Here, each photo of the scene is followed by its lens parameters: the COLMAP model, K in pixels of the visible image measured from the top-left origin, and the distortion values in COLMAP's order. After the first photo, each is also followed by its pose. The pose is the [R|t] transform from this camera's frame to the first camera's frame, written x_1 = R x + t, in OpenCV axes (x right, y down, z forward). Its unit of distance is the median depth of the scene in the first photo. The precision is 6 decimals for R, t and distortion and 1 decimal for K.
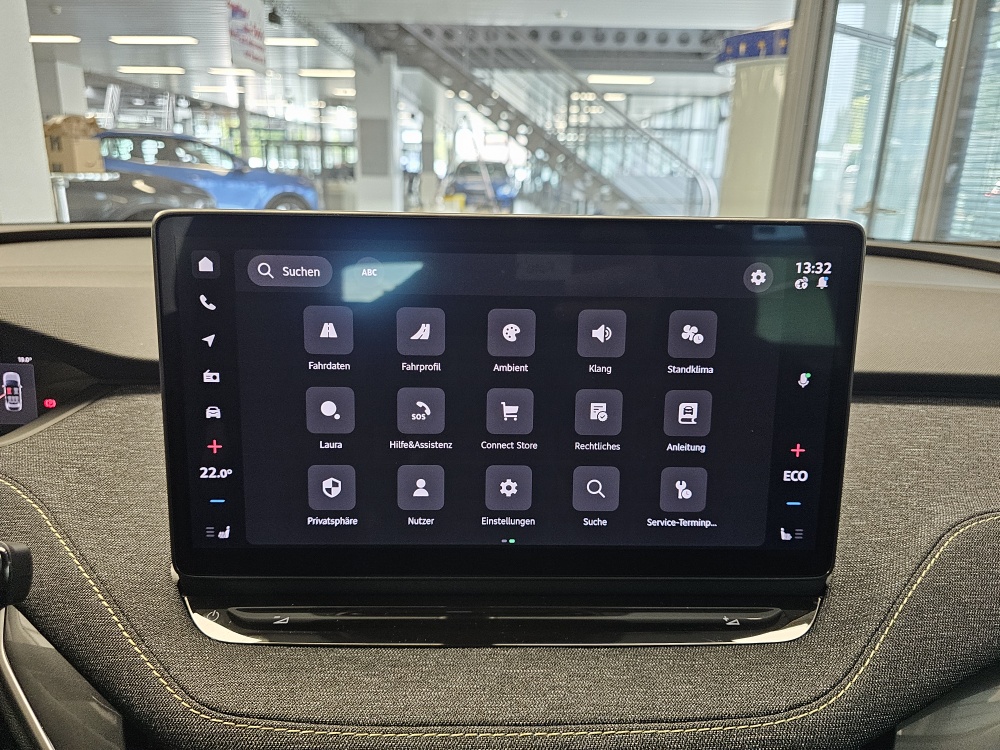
lens RADIAL K [[685.7, 0, 493.4], [0, 685.7, 372.7], [0, 0, 1]] dist [0.031514, -0.045200]
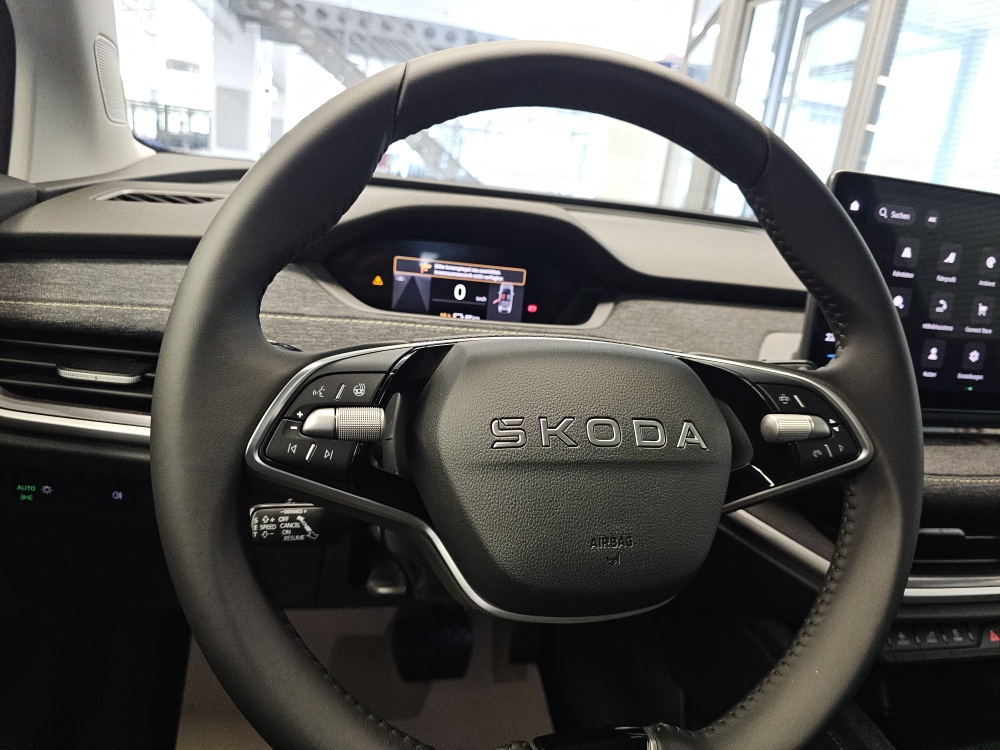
lens RADIAL K [[685.7, 0, 490.2], [0, 685.7, 381.1], [0, 0, 1]] dist [0.031514, -0.045200]
pose [[0.967153, 0.031588, 0.252227, -0.107576], [-0.035304, 0.999324, 0.010220, 0.017586], [-0.251733, -0.018789, 0.967614, -0.023407]]
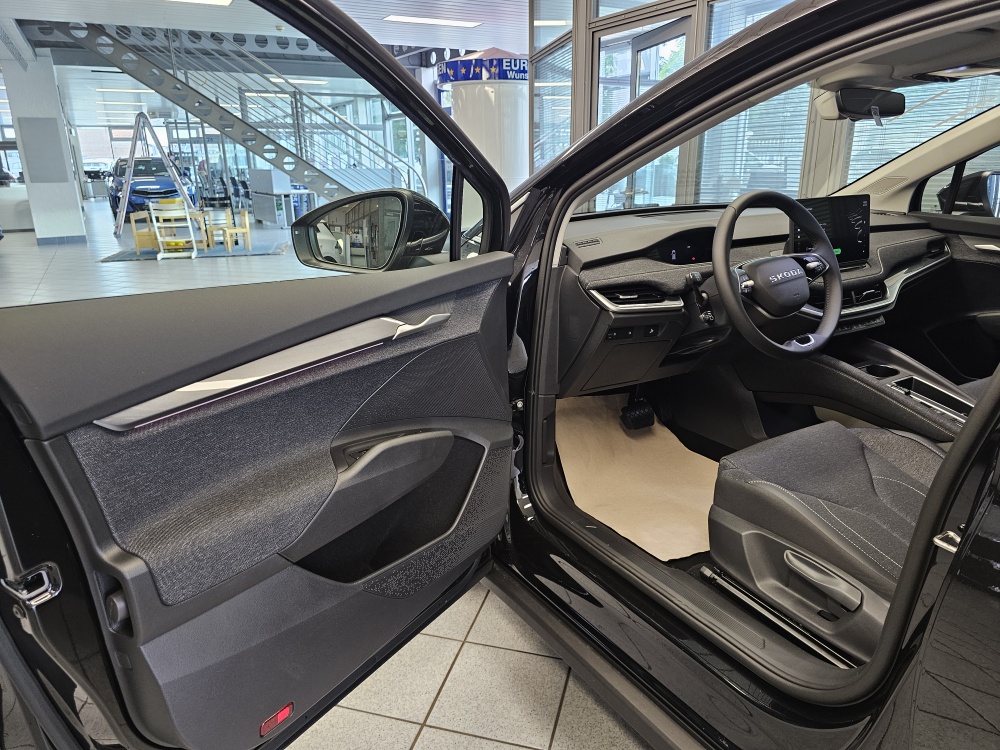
lens RADIAL K [[685.7, 0, 501.5], [0, 685.7, 376.8], [0, 0, 1]] dist [0.031514, -0.045200]
pose [[0.846301, -0.186339, 0.499051, -0.337474], [0.175951, 0.982027, 0.068294, 0.022002], [-0.502807, 0.030012, 0.863878, -0.151884]]
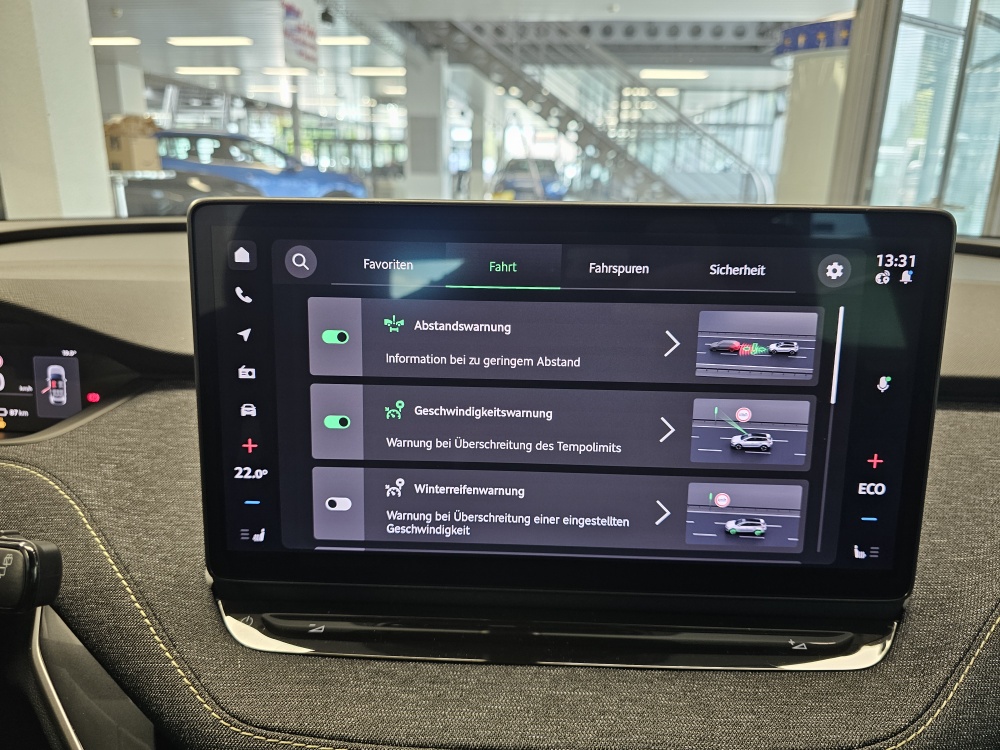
lens RADIAL K [[685.7, 0, 501.8], [0, 685.7, 376.0], [0, 0, 1]] dist [0.031514, -0.045200]
pose [[0.998382, 0.011902, -0.055595, -0.000164], [-0.011496, 0.999905, 0.007621, -0.000083], [0.055680, -0.006970, 0.998424, 0.004341]]
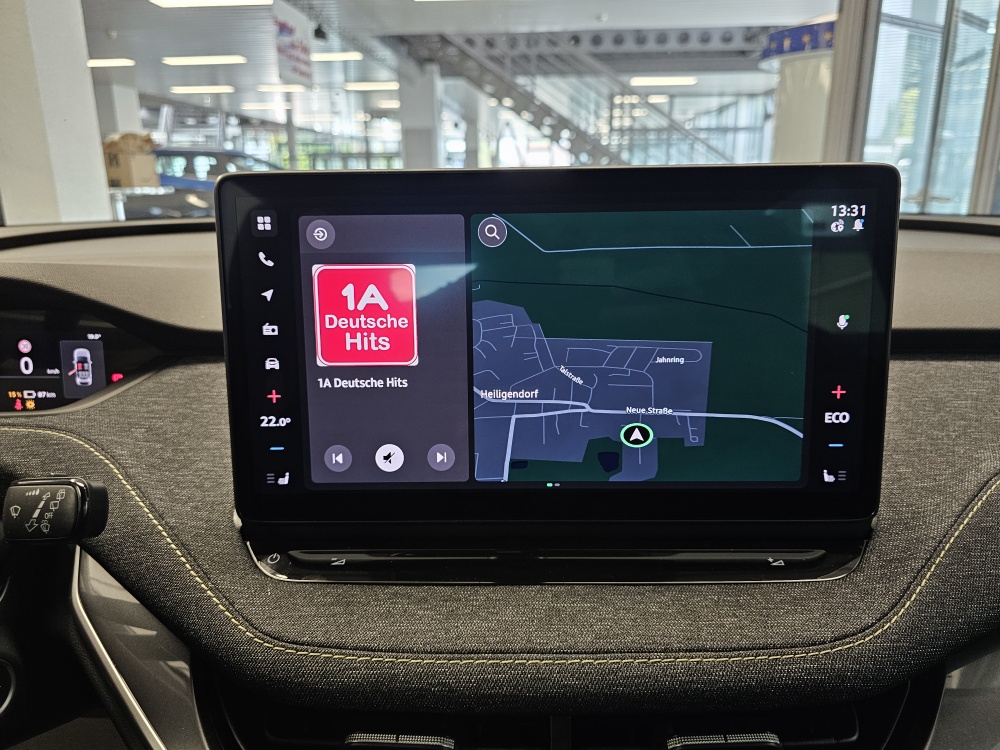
lens RADIAL K [[685.7, 0, 507.8], [0, 685.7, 371.0], [0, 0, 1]] dist [0.031514, -0.045200]
pose [[0.998680, -0.018520, -0.047918, 0.000350], [0.017907, 0.999753, -0.013195, 0.006062], [0.048150, 0.012320, 0.998764, -0.002521]]
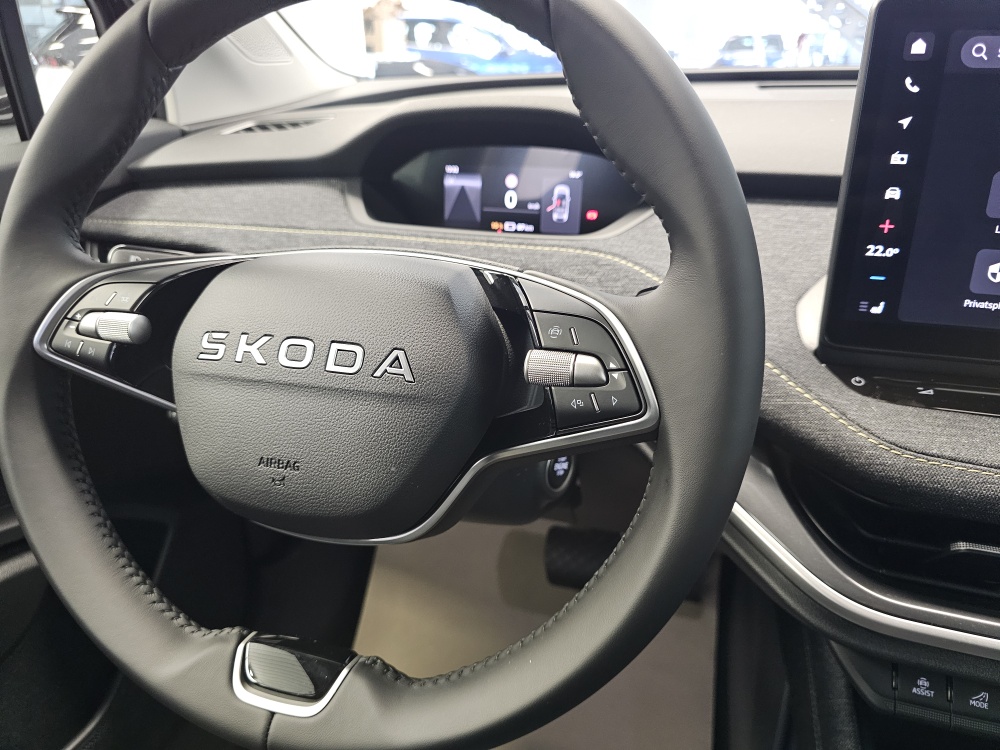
lens RADIAL K [[685.7, 0, 500.5], [0, 685.7, 368.2], [0, 0, 1]] dist [0.031514, -0.045200]
pose [[0.949755, 0.100362, -0.296467, -0.043674], [-0.056721, 0.986703, 0.152316, 0.013468], [0.307812, -0.127847, 0.942819, -0.016623]]
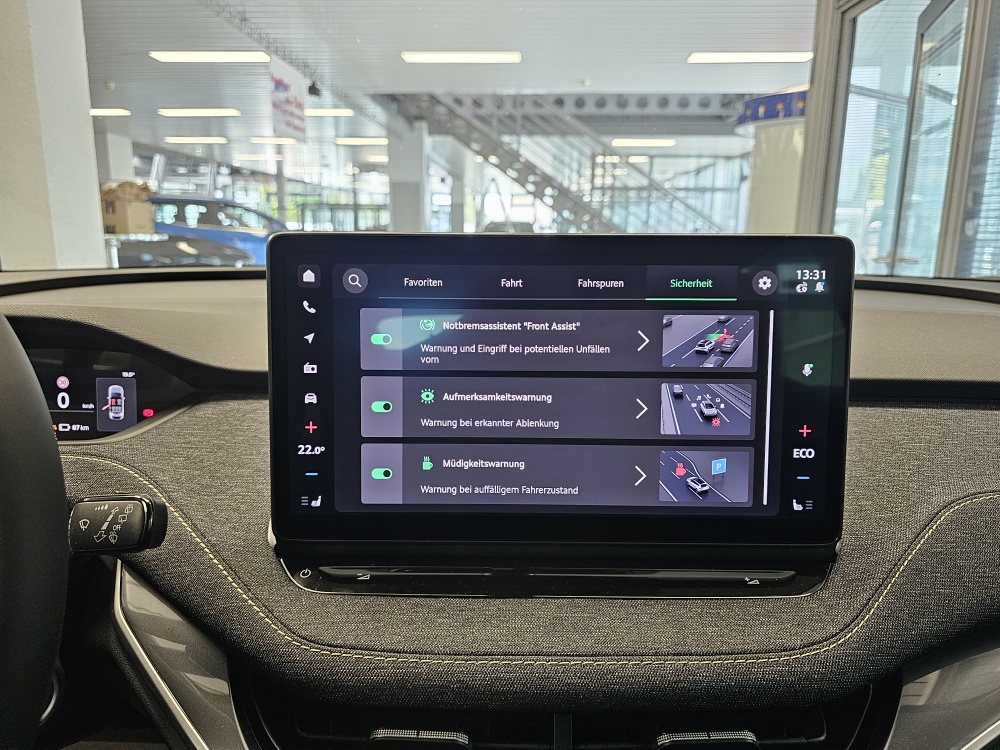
lens RADIAL K [[685.7, 0, 500.7], [0, 685.7, 372.0], [0, 0, 1]] dist [0.031514, -0.045200]
pose [[0.999558, -0.005371, -0.029225, -0.002668], [0.002906, 0.996481, -0.083766, 0.007684], [0.029572, 0.083644, 0.996057, -0.012987]]
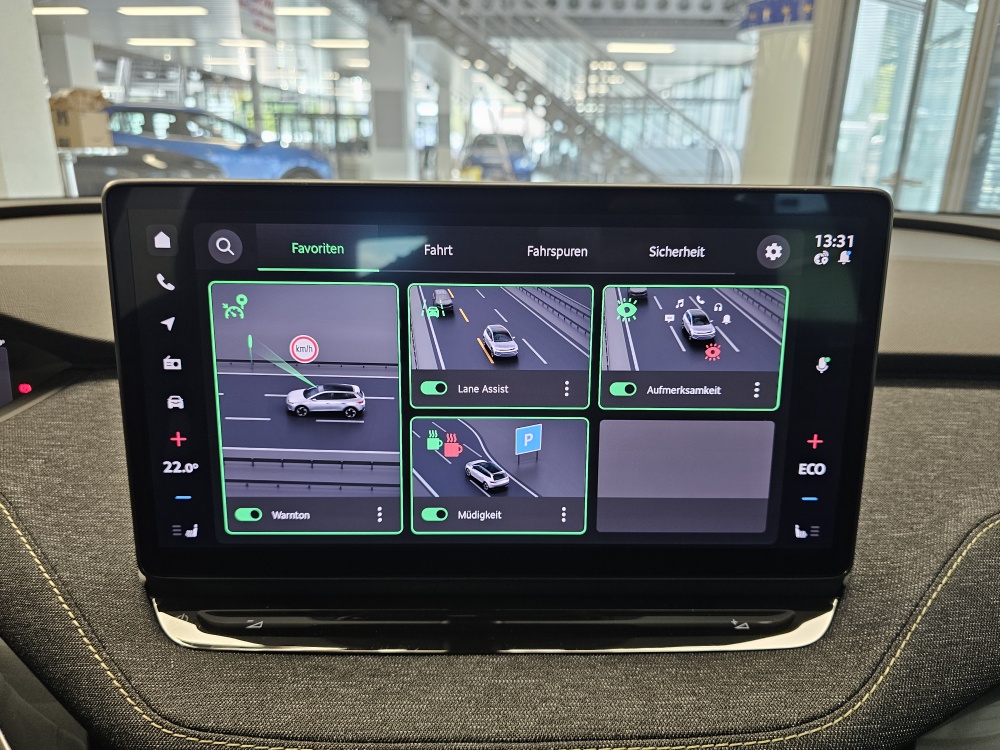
lens RADIAL K [[685.7, 0, 506.5], [0, 685.7, 378.8], [0, 0, 1]] dist [0.031514, -0.045200]
pose [[0.999963, -0.002787, -0.008175, 0.002801], [0.003137, 0.999064, 0.043153, -0.000791], [0.008047, -0.043177, 0.999035, 0.006040]]
